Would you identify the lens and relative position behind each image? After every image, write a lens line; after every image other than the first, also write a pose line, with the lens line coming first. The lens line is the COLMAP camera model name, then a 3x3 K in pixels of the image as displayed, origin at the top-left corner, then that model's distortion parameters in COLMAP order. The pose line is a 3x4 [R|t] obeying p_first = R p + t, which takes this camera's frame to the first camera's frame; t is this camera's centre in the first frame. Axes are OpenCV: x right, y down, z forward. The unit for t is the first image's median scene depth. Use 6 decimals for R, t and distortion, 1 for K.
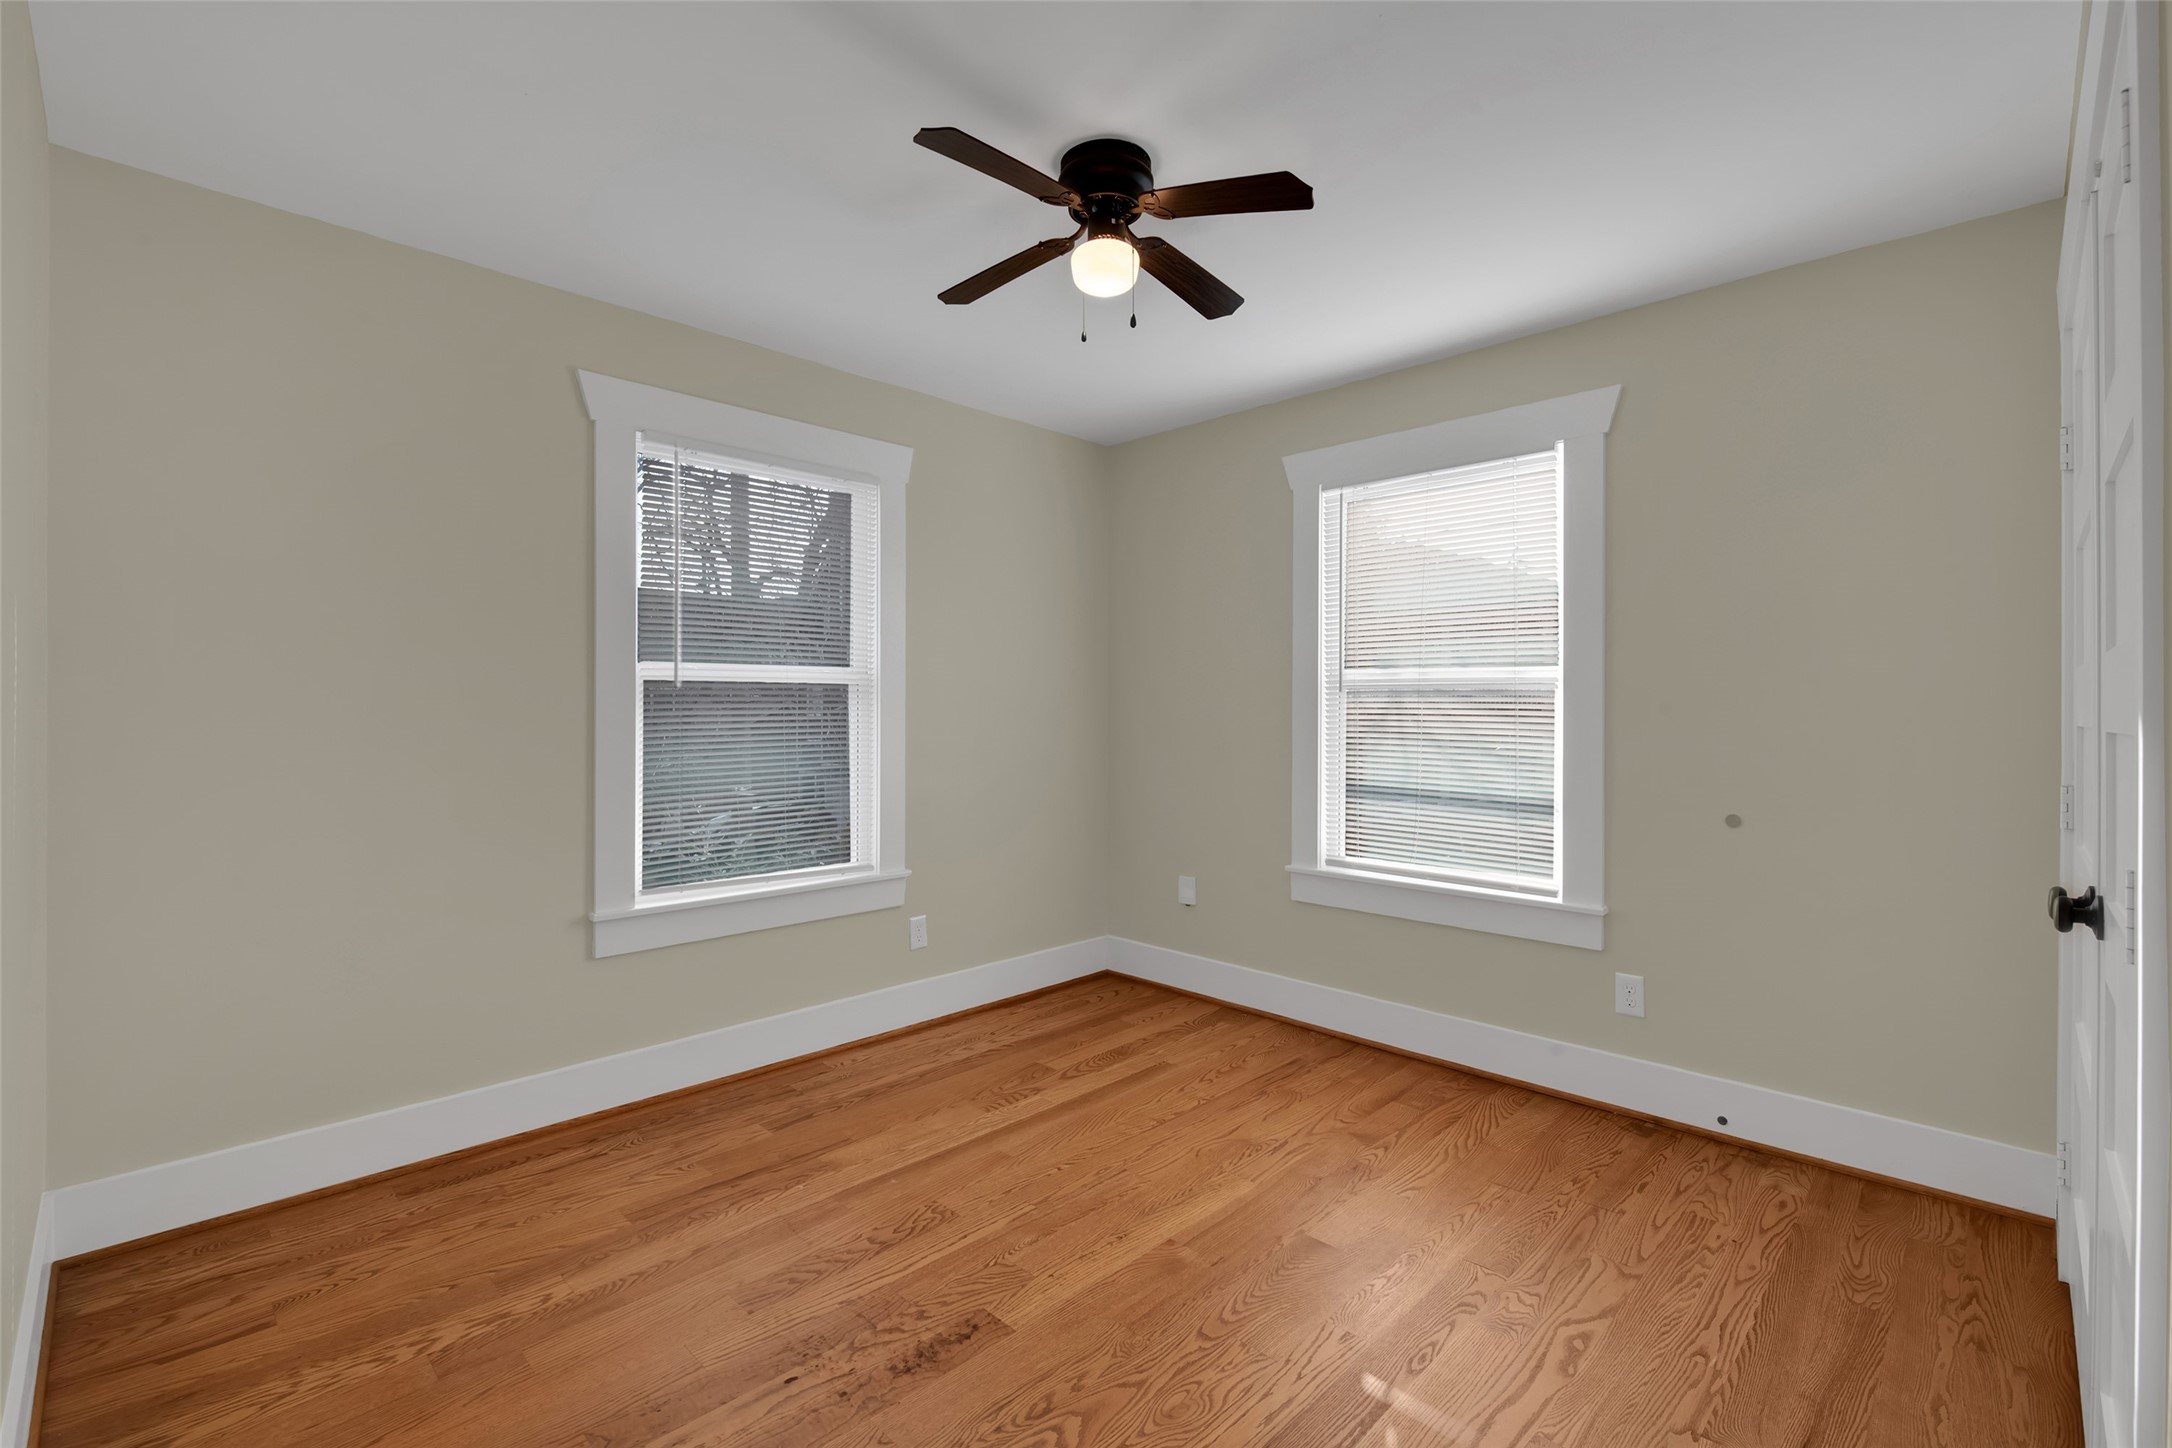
lens RADIAL K [[953.4, 0, 1090.7], [0, 953.4, 716.4], [0, 0, 1]] dist [0.001019, -0.005532]
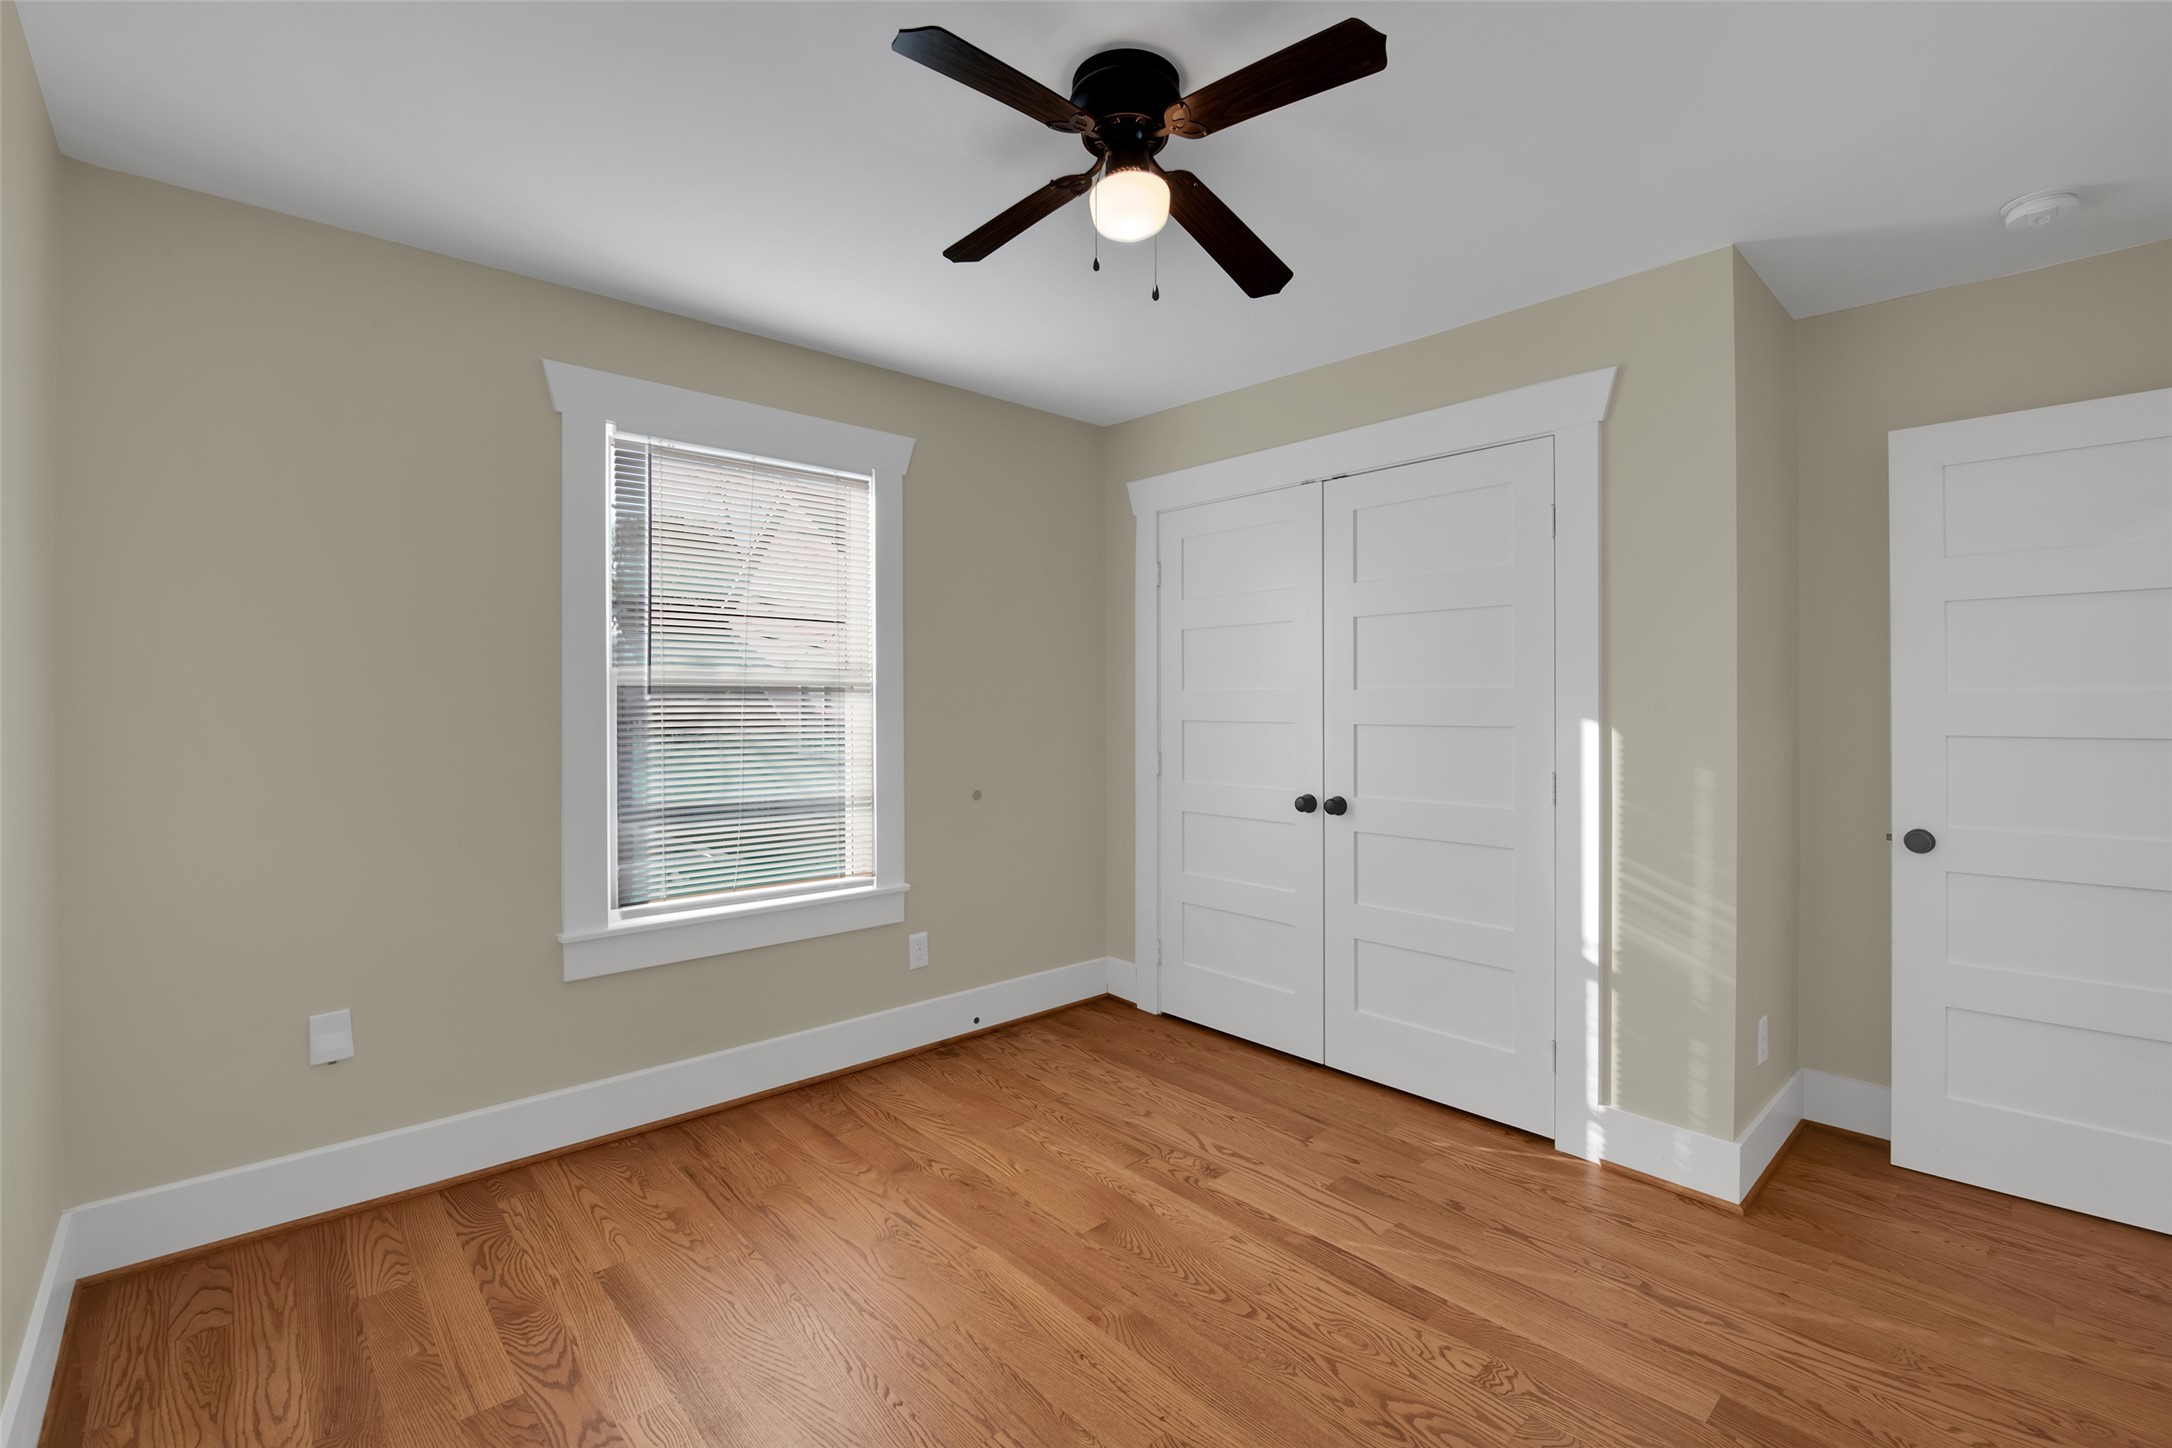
lens RADIAL K [[943.2, 0, 1084.8], [0, 943.2, 704.2], [0, 0, 1]] dist [0.000447, -0.009088]
pose [[0.066014, -0.009567, 0.997773, -0.590958], [0.006302, 0.999938, 0.009171, -0.027175], [-0.997799, 0.005682, 0.066070, 0.700060]]
